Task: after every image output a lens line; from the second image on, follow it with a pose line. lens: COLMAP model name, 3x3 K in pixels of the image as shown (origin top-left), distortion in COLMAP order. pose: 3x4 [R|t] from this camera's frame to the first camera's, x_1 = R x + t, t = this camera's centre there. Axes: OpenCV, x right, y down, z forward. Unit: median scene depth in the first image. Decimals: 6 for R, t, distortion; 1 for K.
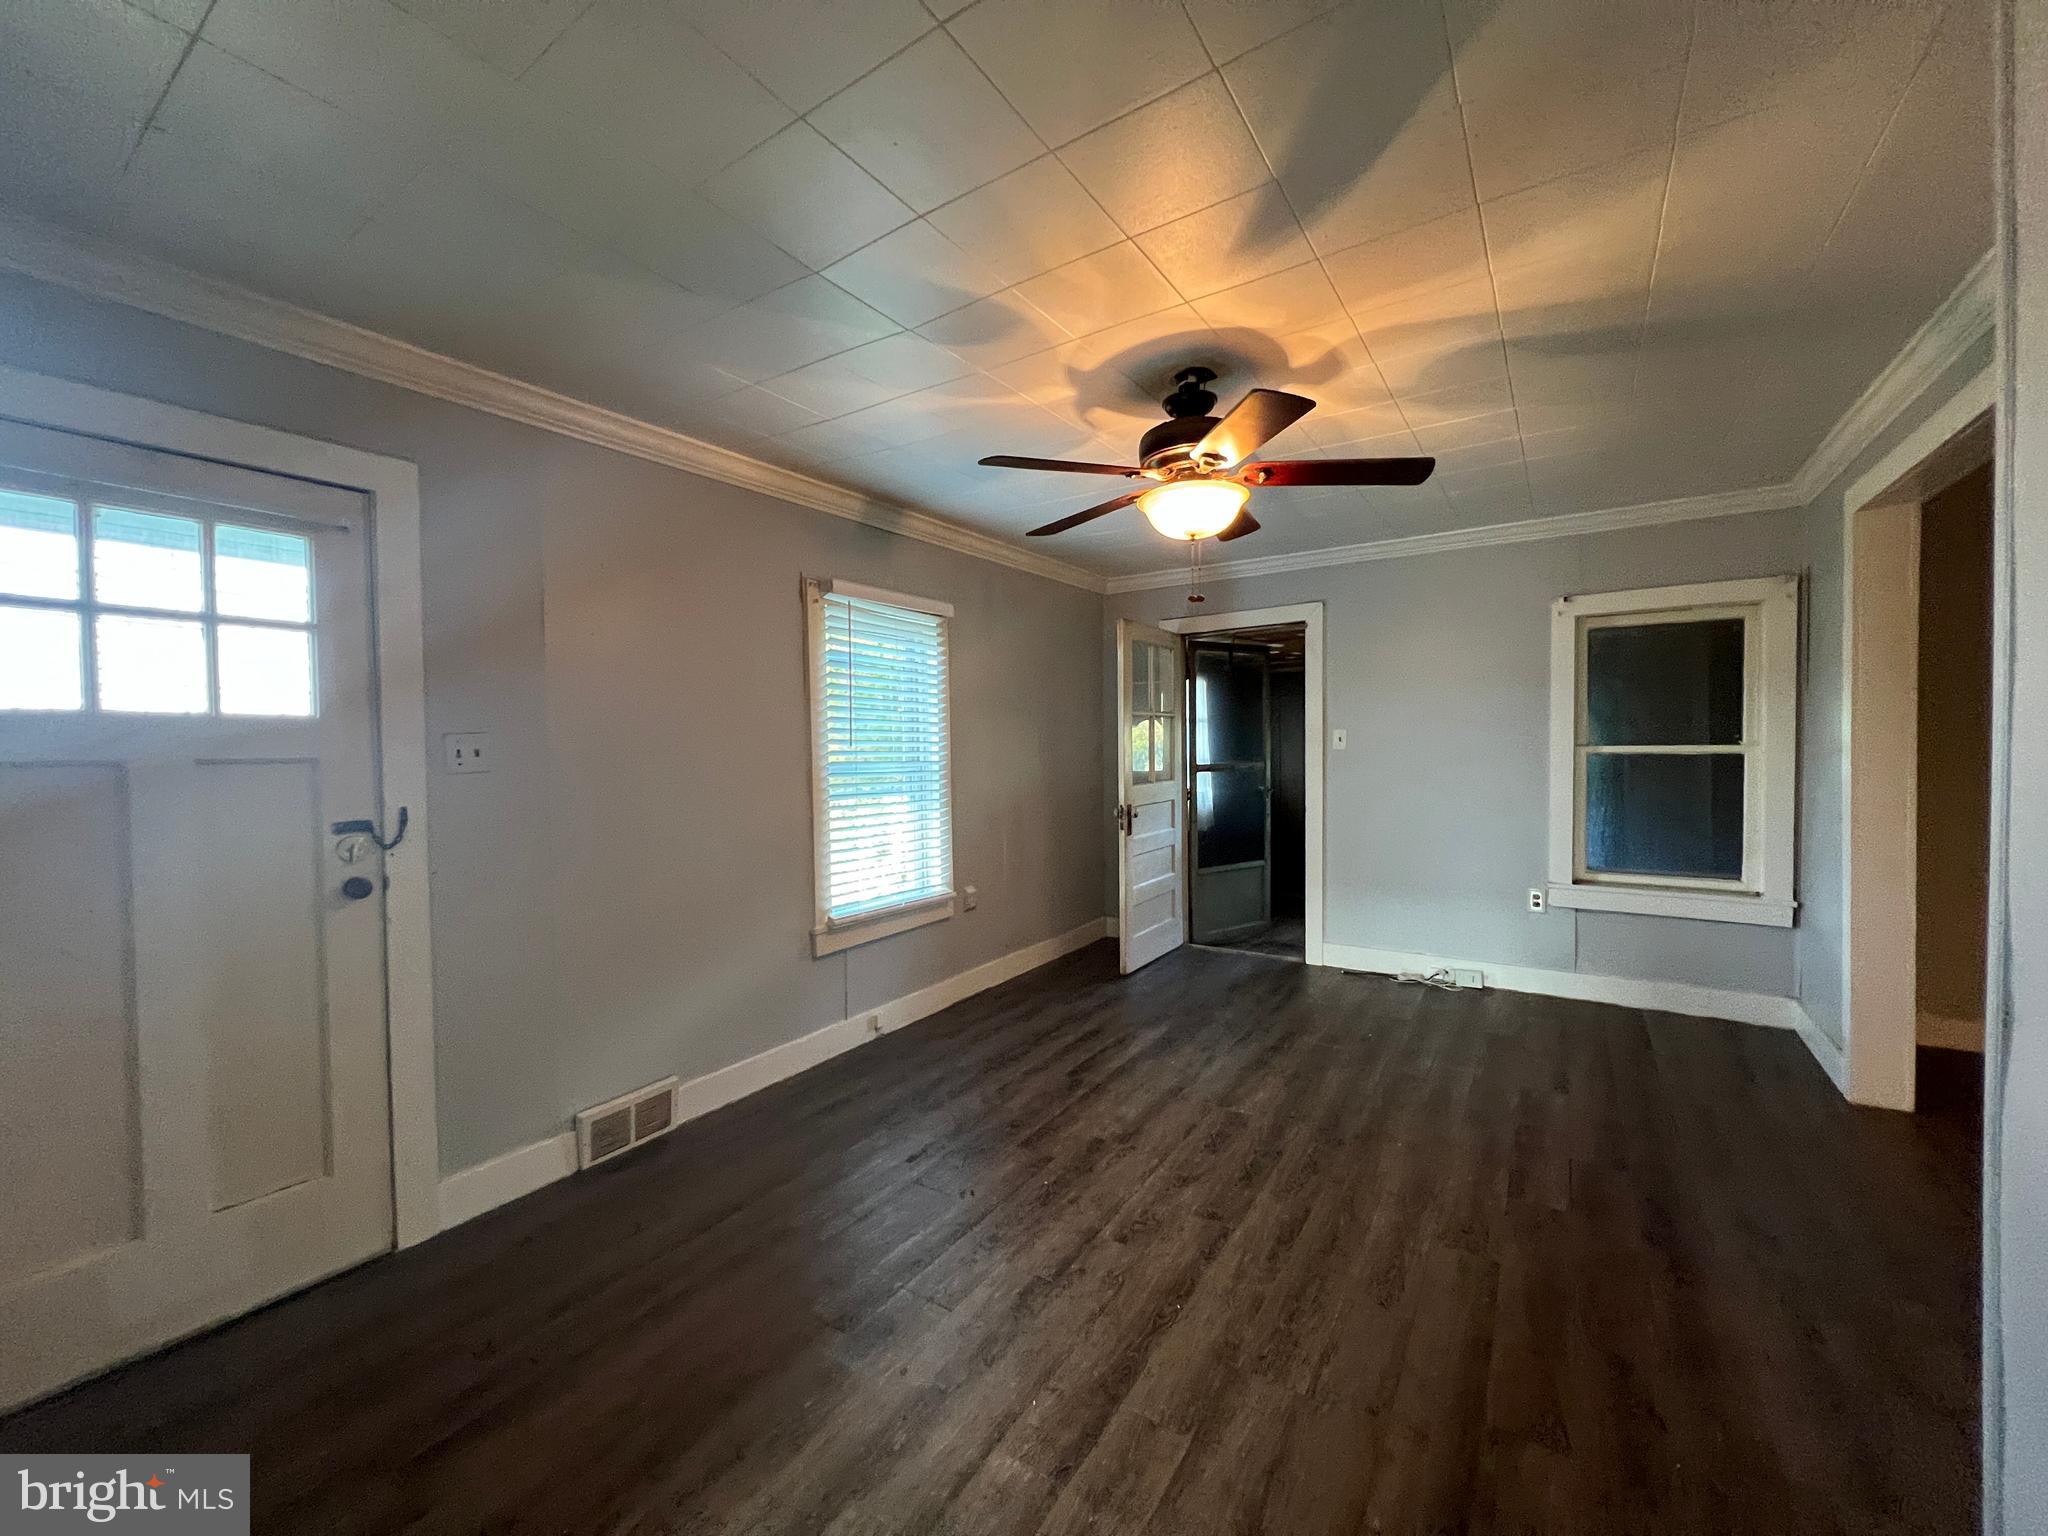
lens RADIAL K [[818.2, 0, 1019.4], [0, 818.2, 765.4], [0, 0, 1]] dist [-0.003173, 0.000791]
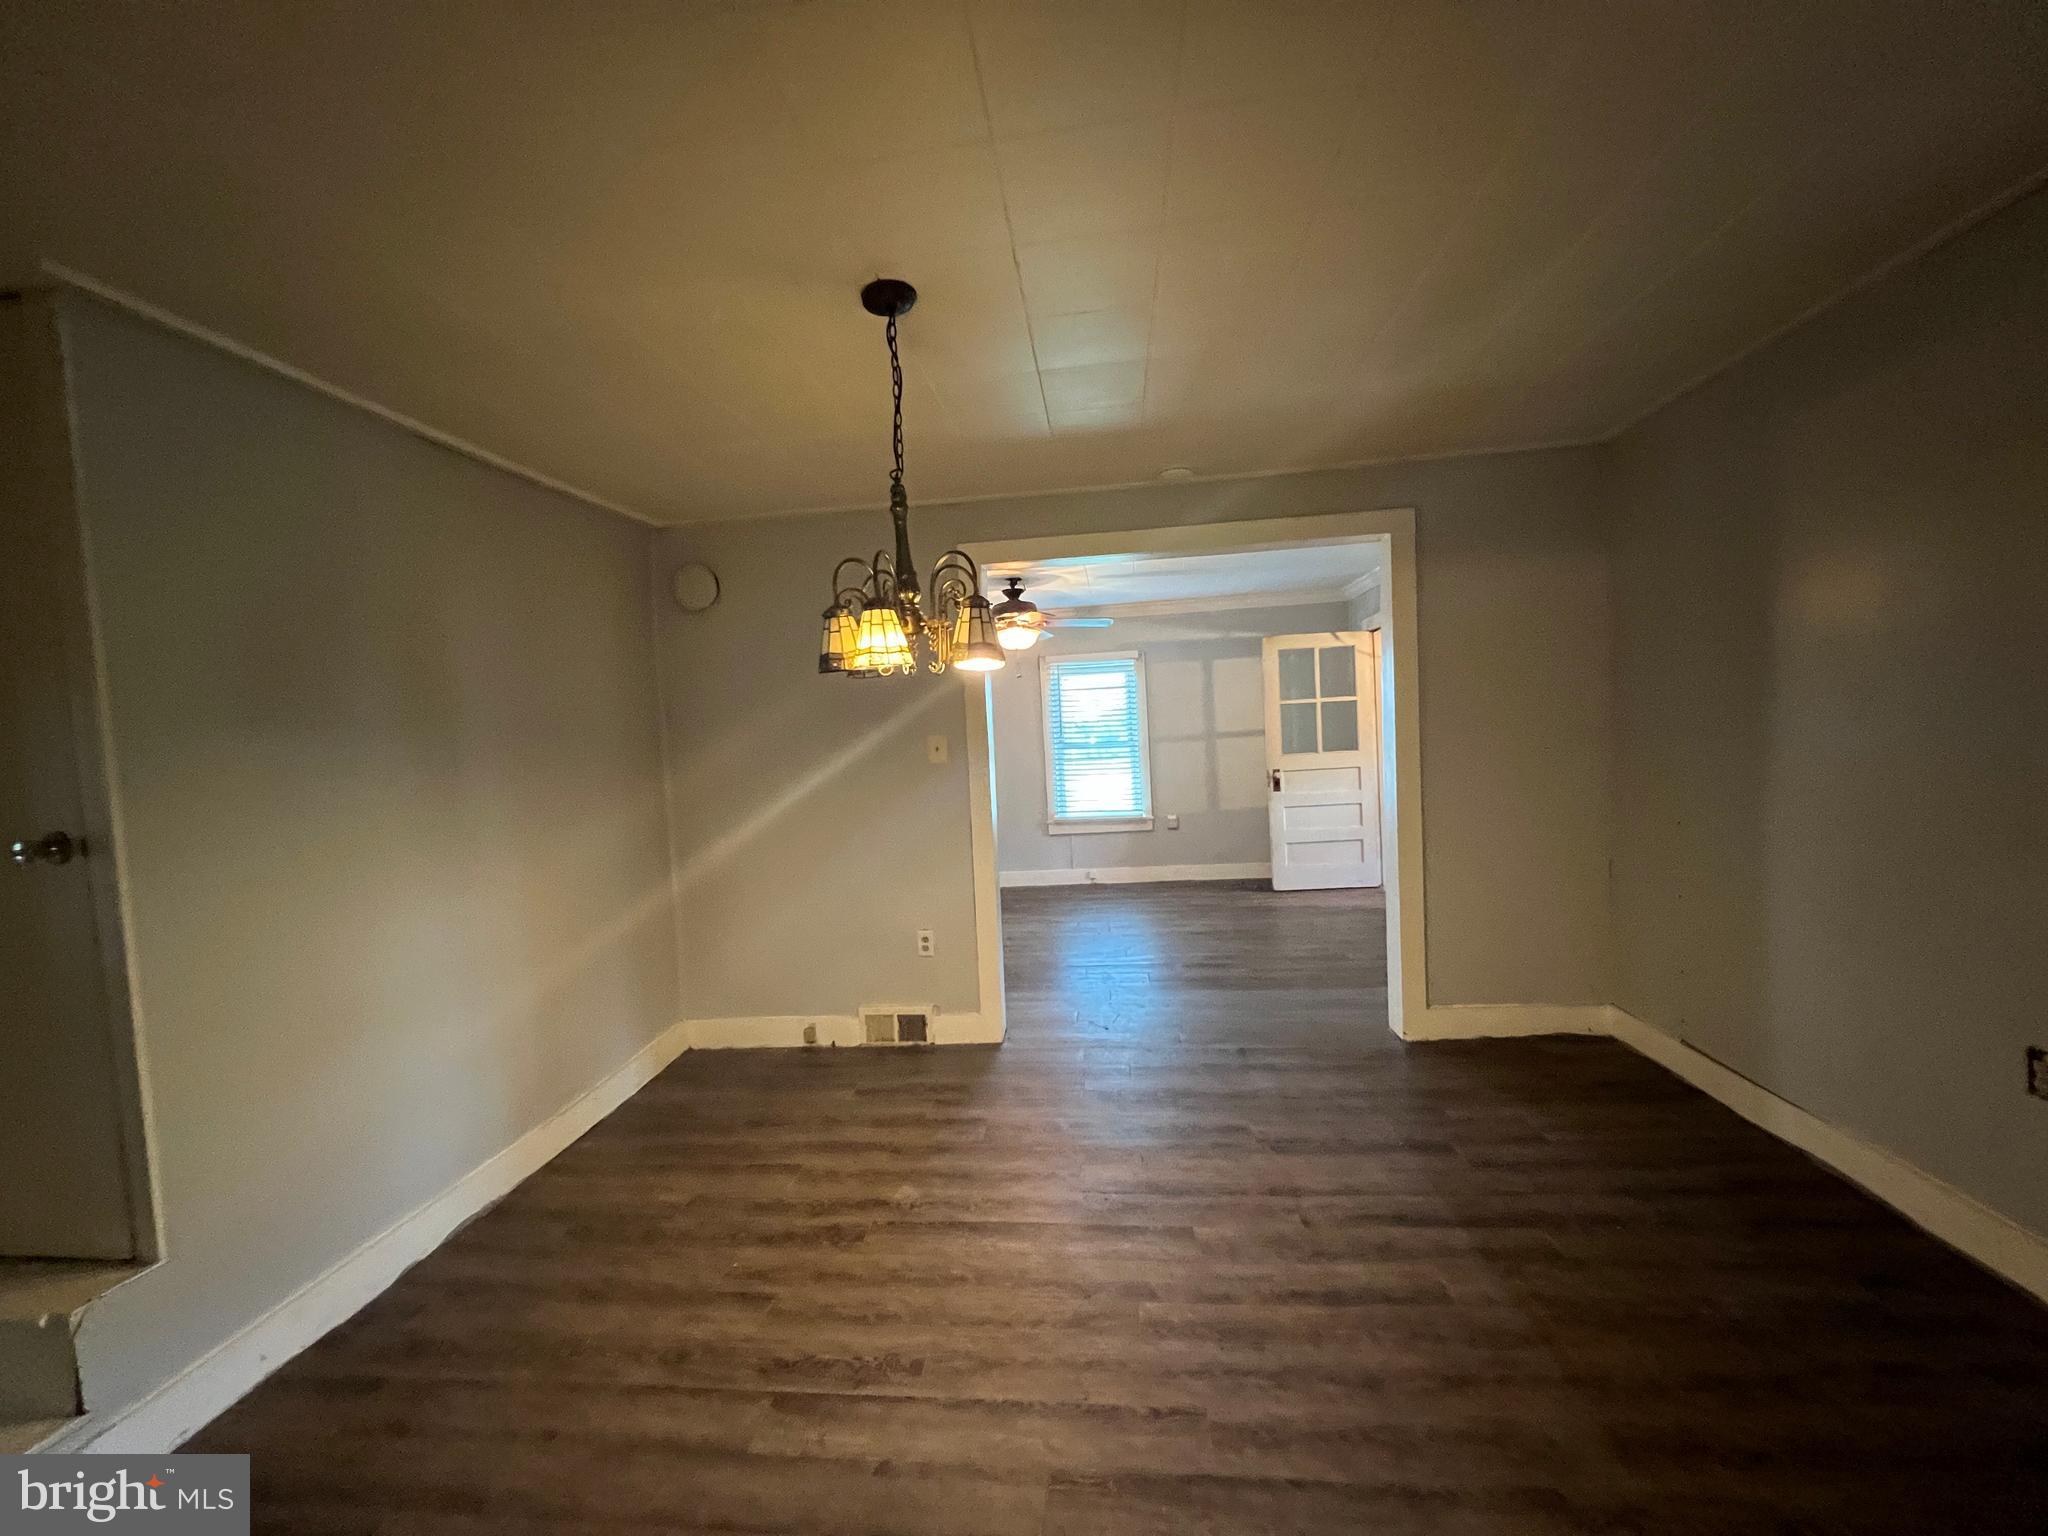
lens RADIAL K [[818.2, 0, 1021.6], [0, 818.2, 771.6], [0, 0, 1]] dist [-0.003173, 0.000791]
pose [[0.457115, 0.037061, -0.888635, 2.082645], [0.023350, 0.998287, 0.053646, -0.059679], [0.889101, -0.045272, 0.455467, -0.039442]]
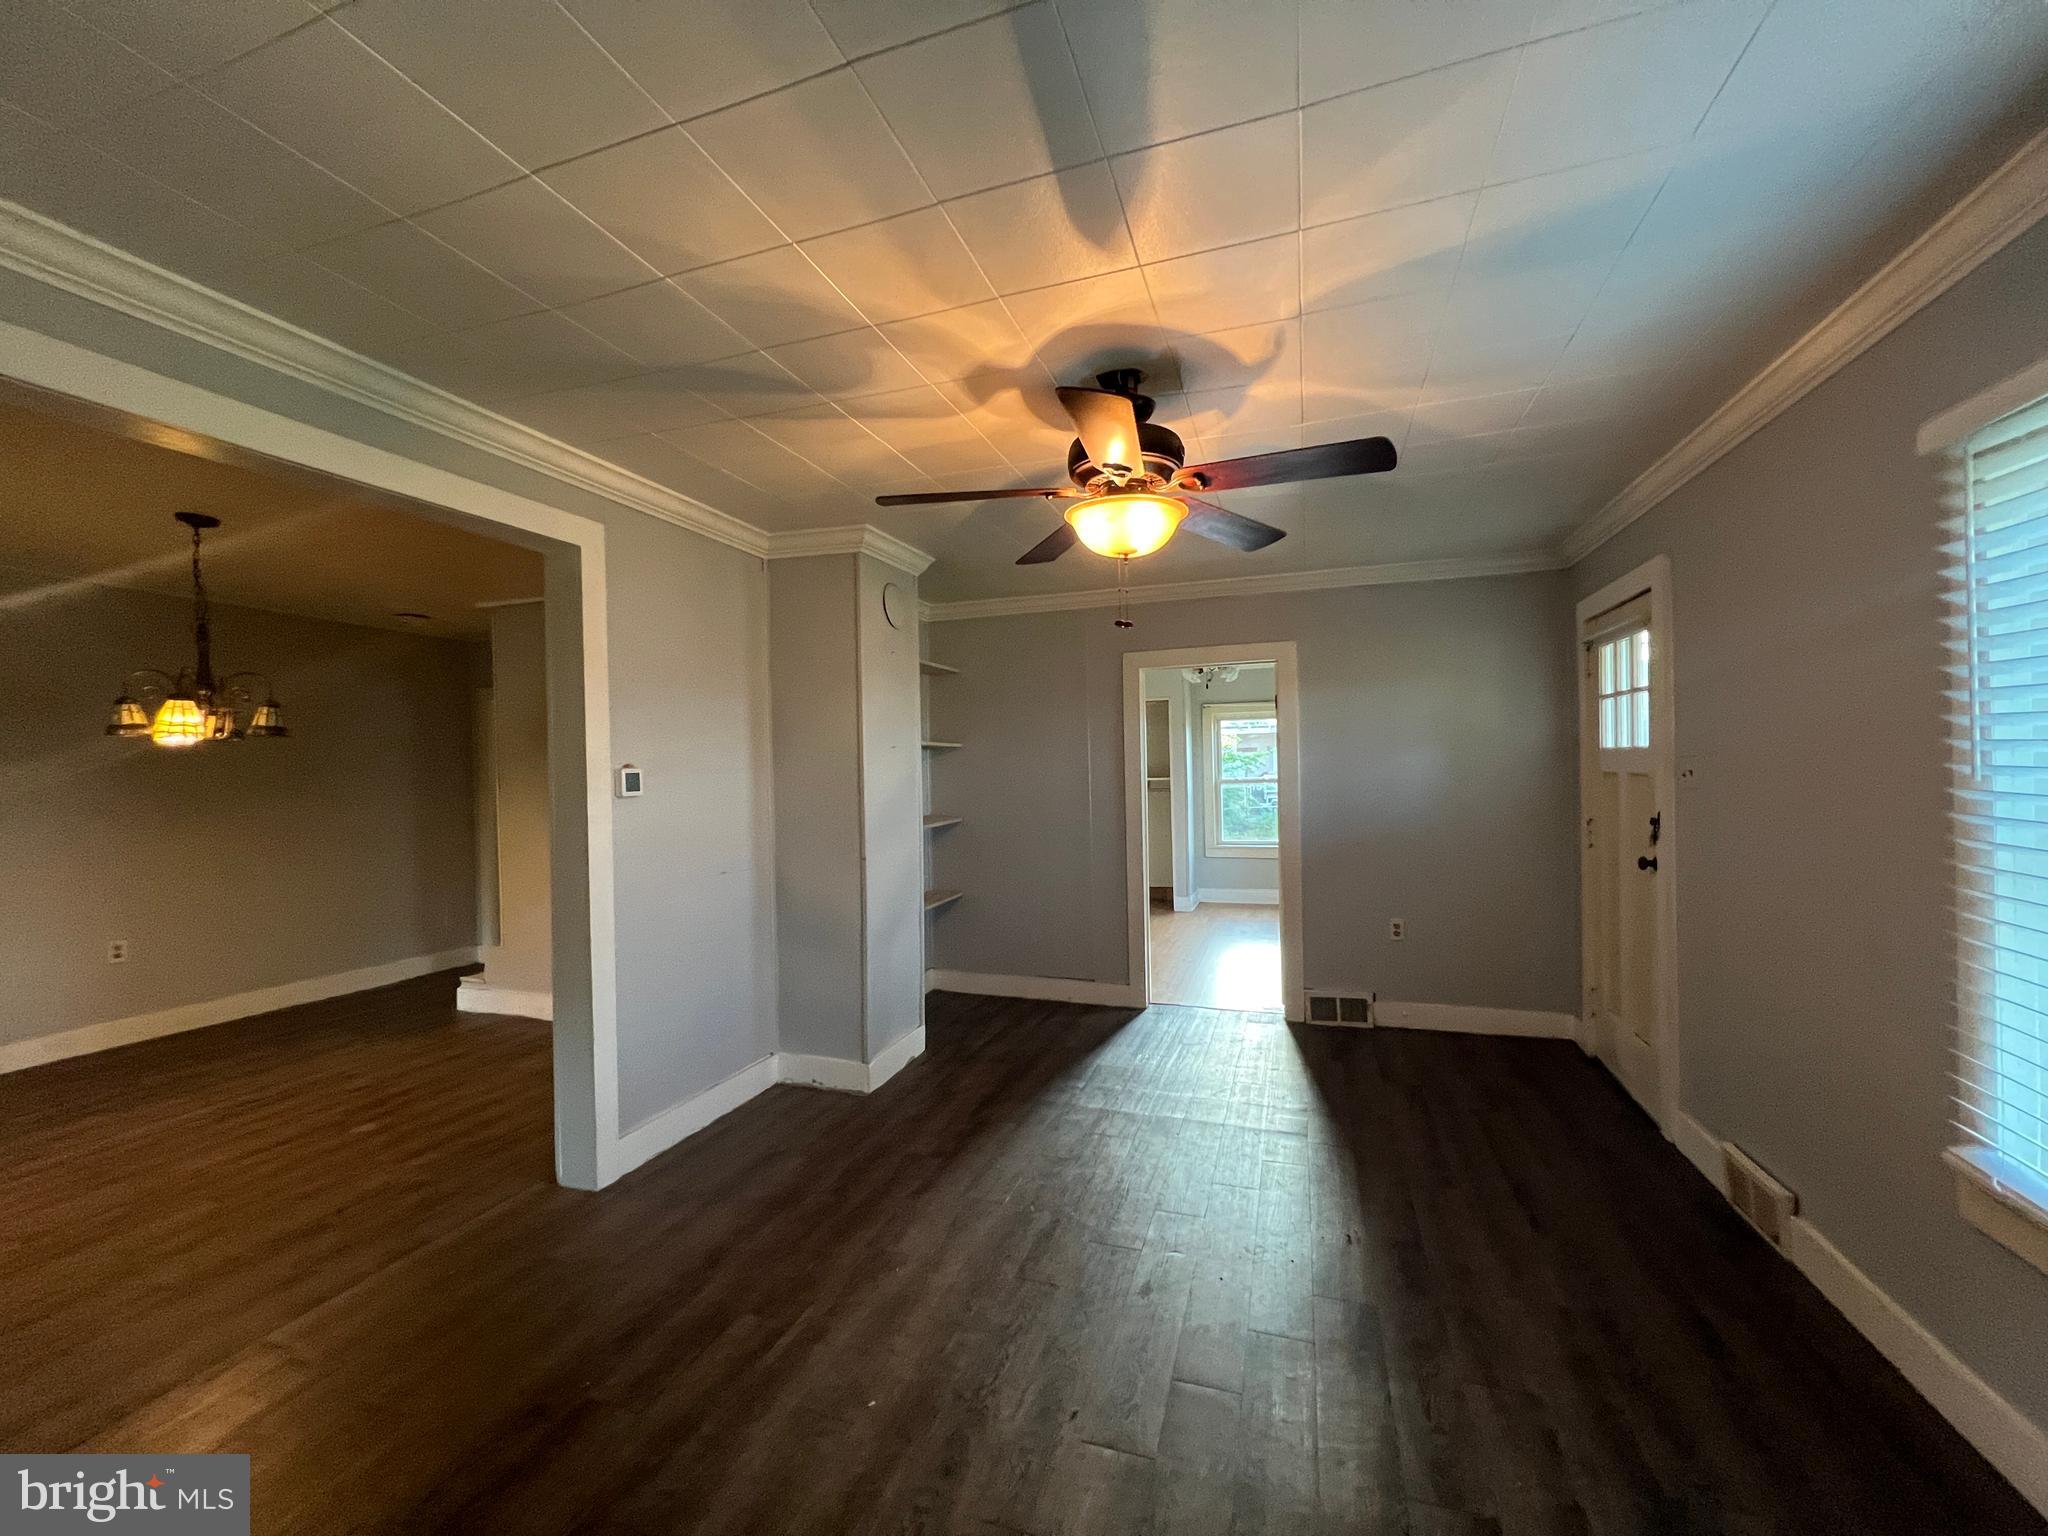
lens RADIAL K [[818.2, 0, 1015.4], [0, 818.2, 768.4], [0, 0, 1]] dist [-0.003173, 0.000791]
pose [[-0.965636, 0.029149, -0.258259, 0.523226], [0.022216, 0.999311, 0.029723, -0.070432], [0.258947, 0.022964, -0.965618, 1.694680]]
